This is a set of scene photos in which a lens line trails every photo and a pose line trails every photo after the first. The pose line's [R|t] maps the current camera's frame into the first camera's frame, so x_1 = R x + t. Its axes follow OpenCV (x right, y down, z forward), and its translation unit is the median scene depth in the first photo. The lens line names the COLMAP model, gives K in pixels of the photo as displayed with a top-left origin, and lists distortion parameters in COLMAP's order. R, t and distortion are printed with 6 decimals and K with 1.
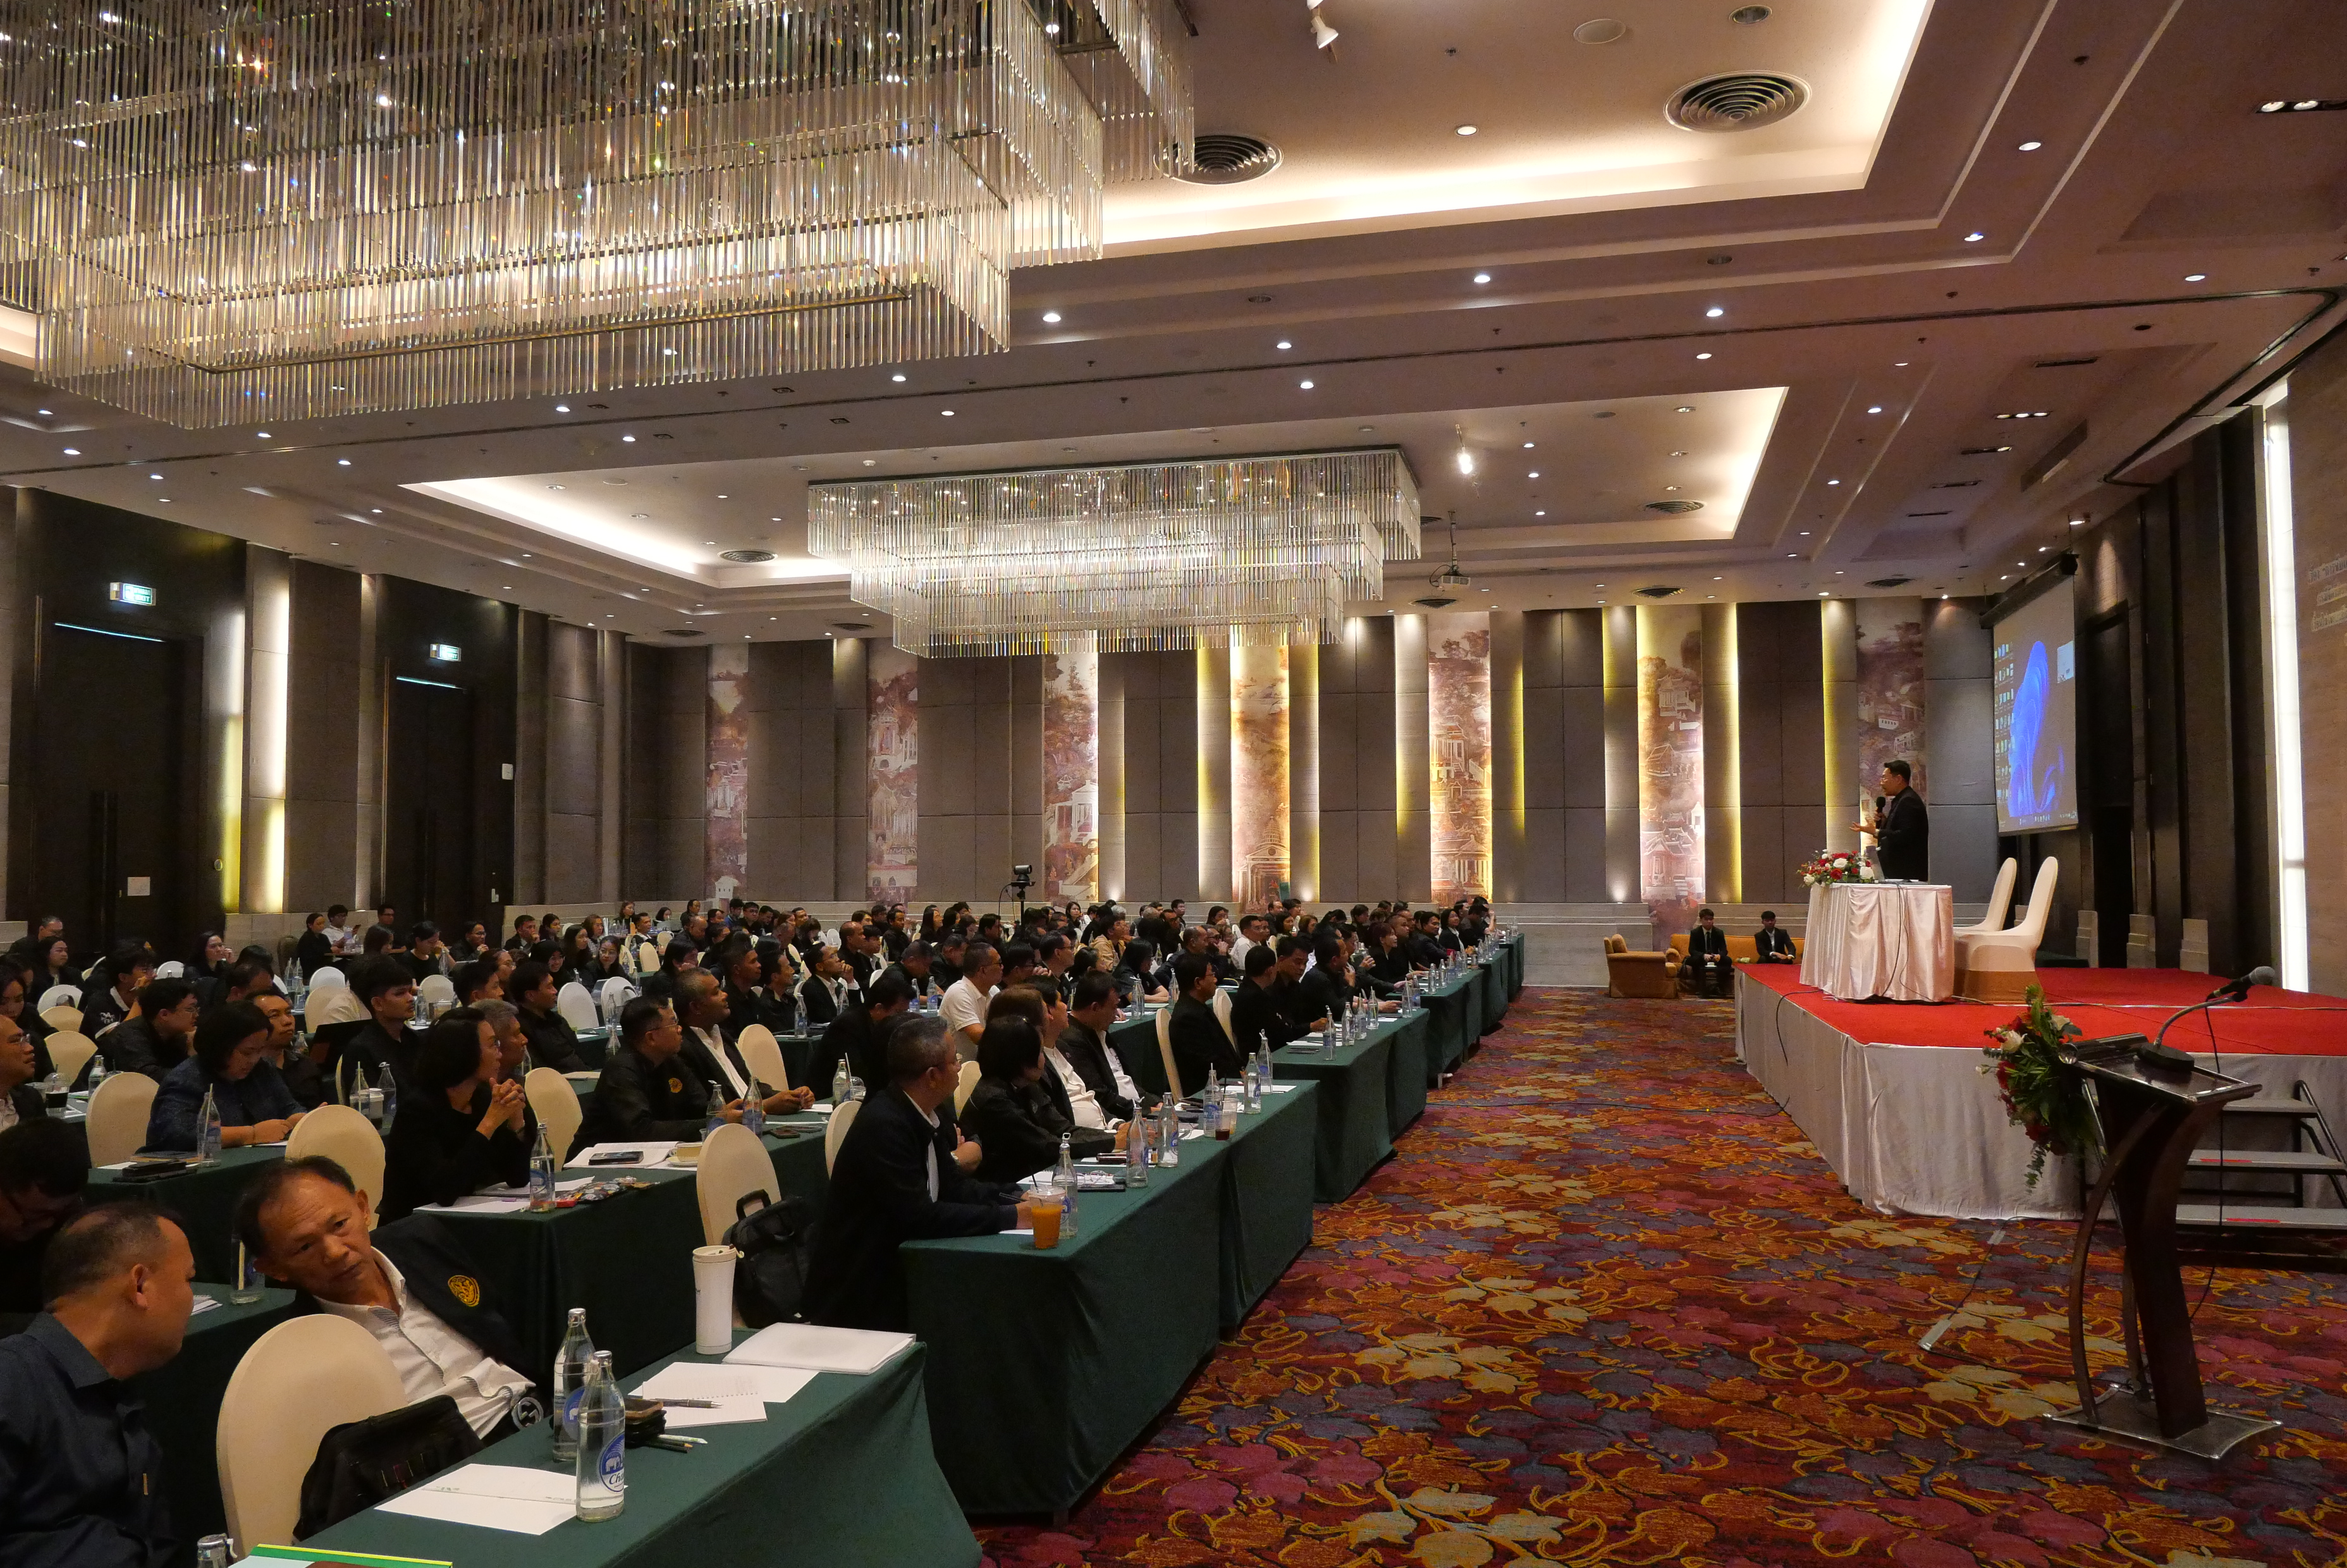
lens RADIAL K [[1722.2, 0, 1172.7], [0, 1722.2, 804.6], [0, 0, 1]] dist [-0.041384, 0.009318]
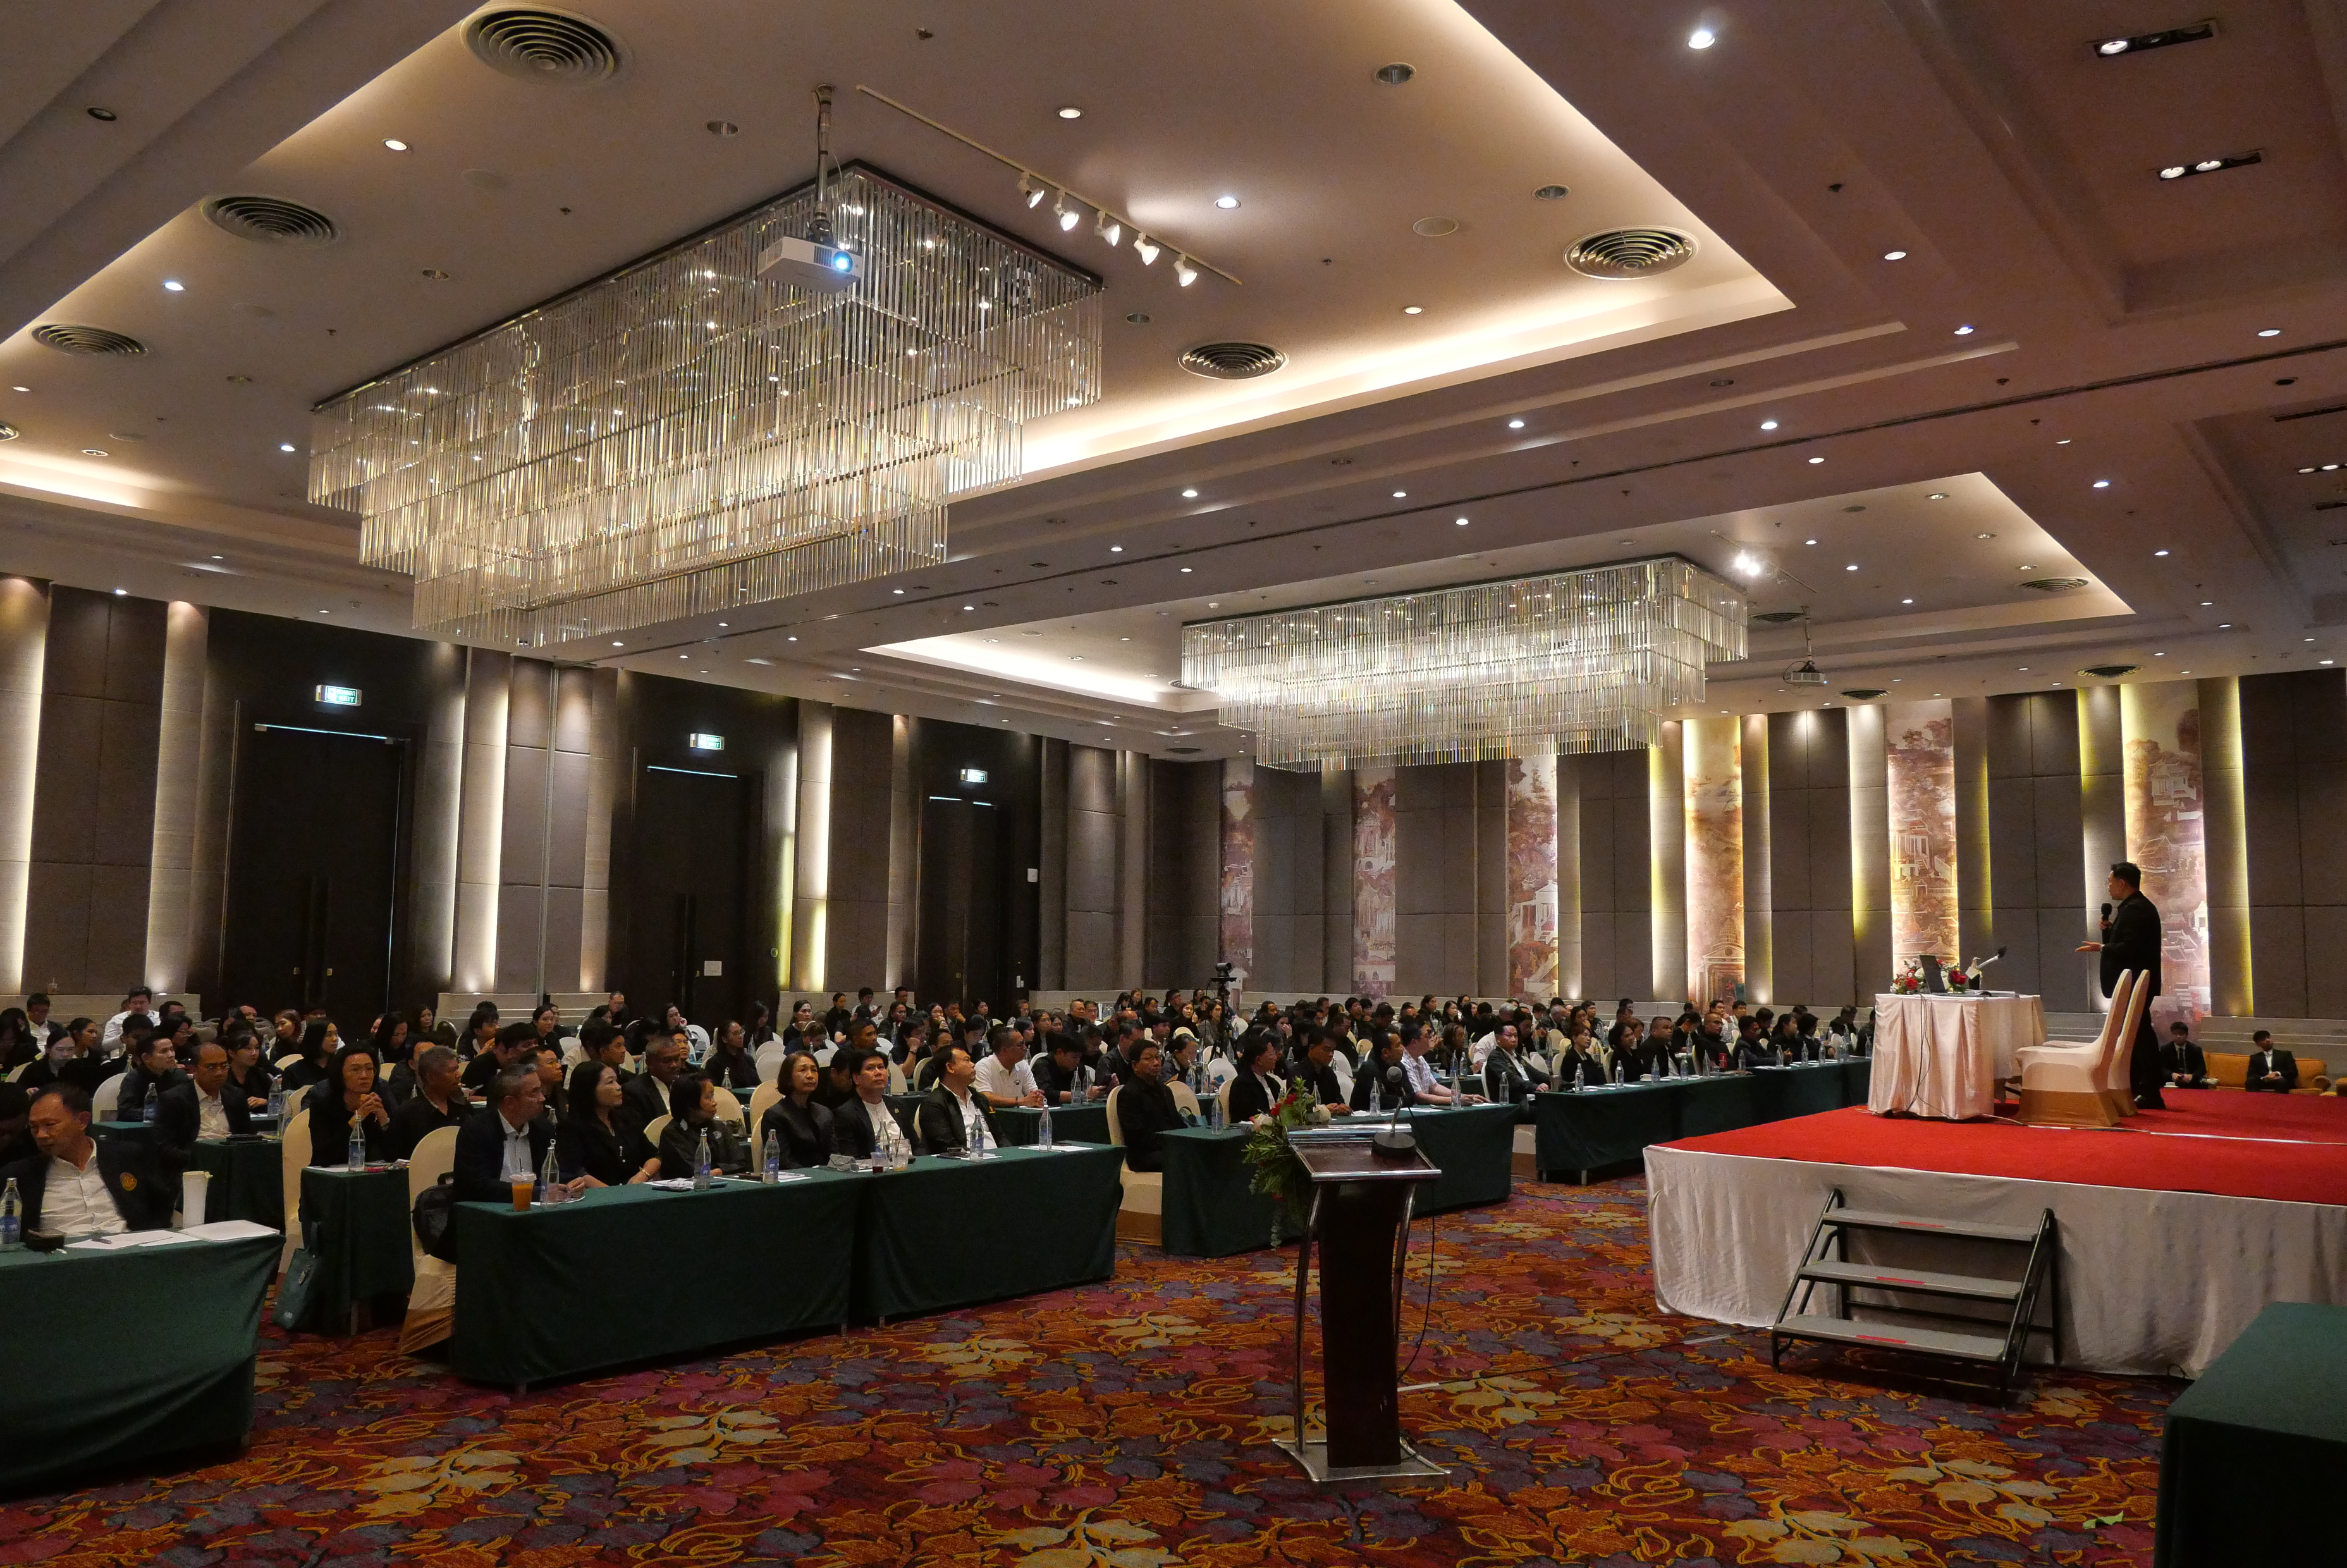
lens RADIAL K [[1722.2, 0, 1128.9], [0, 1722.2, 833.3], [0, 0, 1]] dist [-0.041384, 0.009318]
pose [[0.901803, -0.016820, -0.431820, 0.191674], [0.000187, 0.999257, -0.038533, -0.003006], [0.432147, 0.034669, 0.901137, -0.033221]]
